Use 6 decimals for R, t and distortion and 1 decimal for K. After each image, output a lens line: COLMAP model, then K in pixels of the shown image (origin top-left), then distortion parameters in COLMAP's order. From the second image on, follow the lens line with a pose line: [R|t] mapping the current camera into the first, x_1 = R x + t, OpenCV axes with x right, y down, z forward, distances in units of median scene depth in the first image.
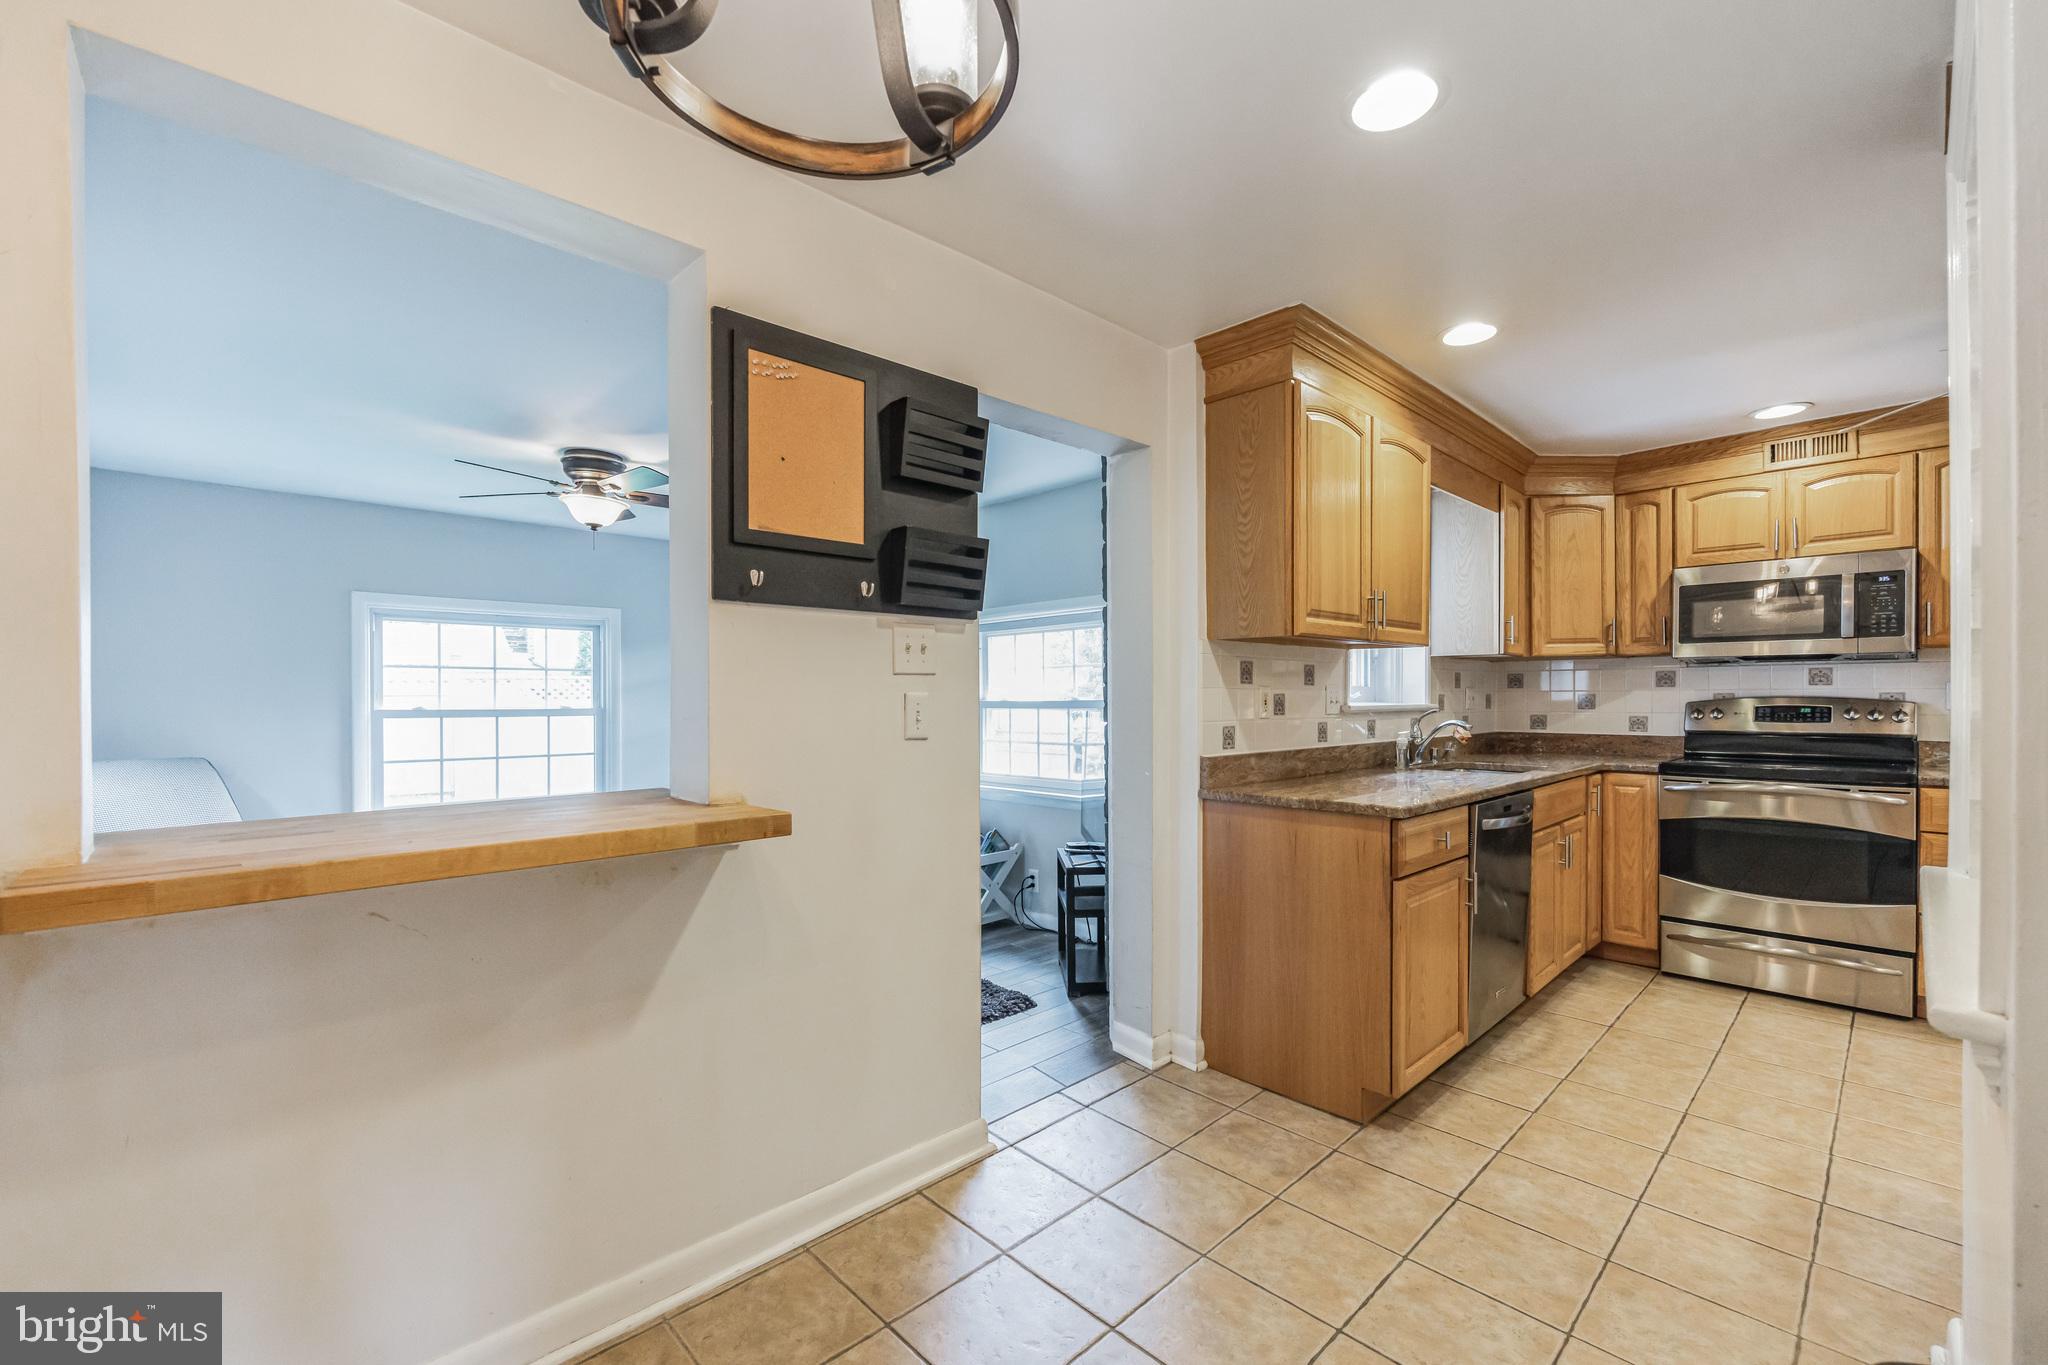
lens RADIAL K [[844.3, 0, 1021.9], [0, 844.3, 695.2], [0, 0, 1]] dist [0.001954, 0.000443]
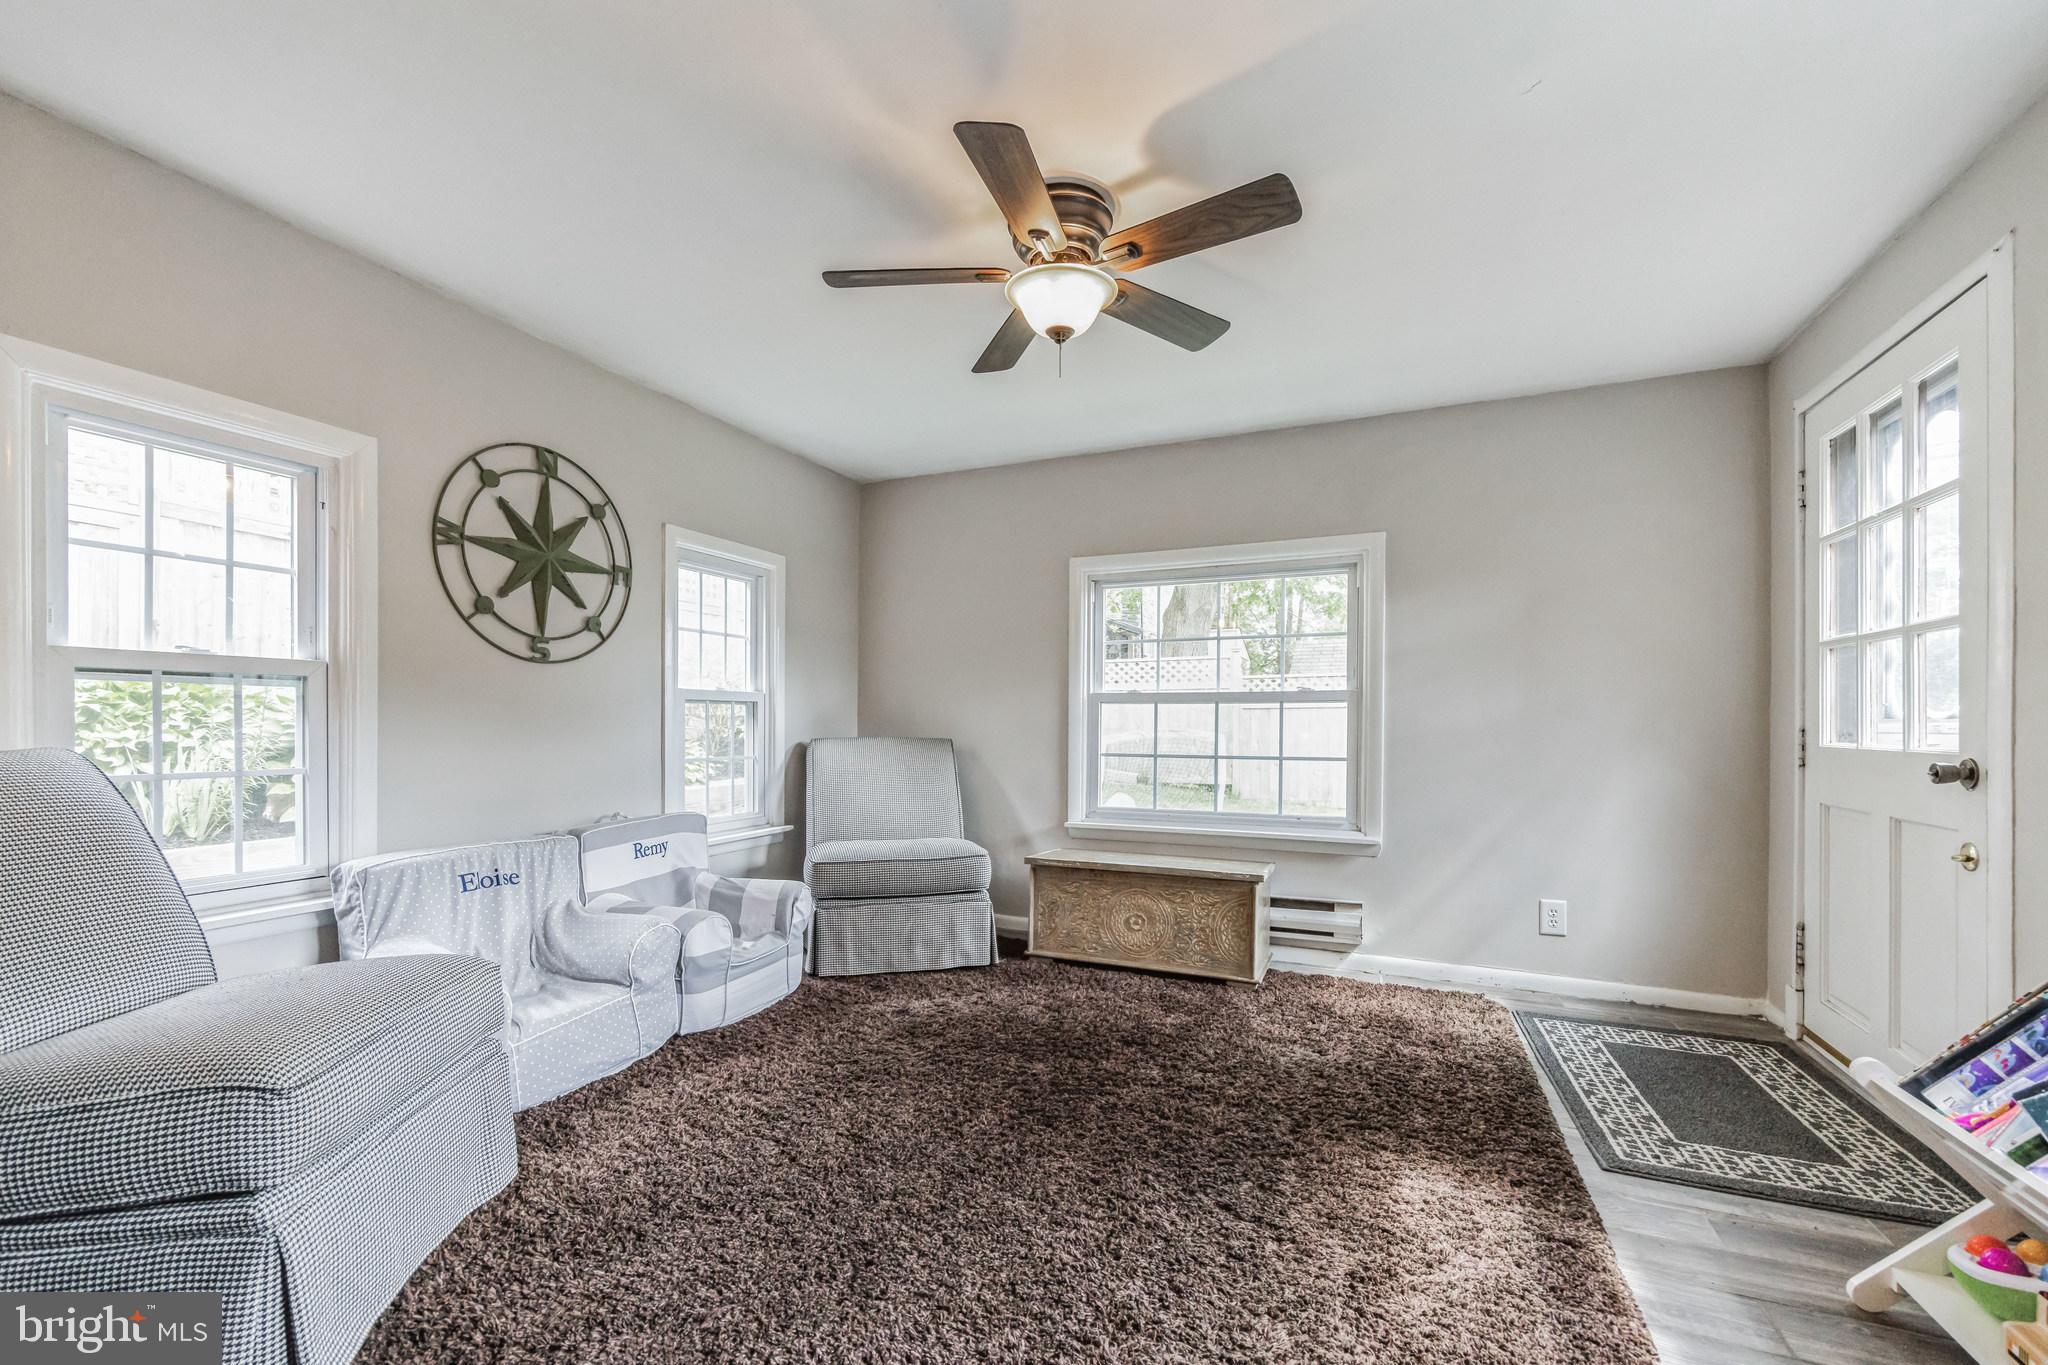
lens RADIAL K [[844.3, 0, 1030.2], [0, 844.3, 726.6], [0, 0, 1]] dist [0.001954, 0.000443]
pose [[0.392120, 0.002522, -0.919910, 0.003445], [-0.000207, 0.999996, 0.002653, 0.062994], [0.919914, -0.000850, 0.392120, 0.773451]]
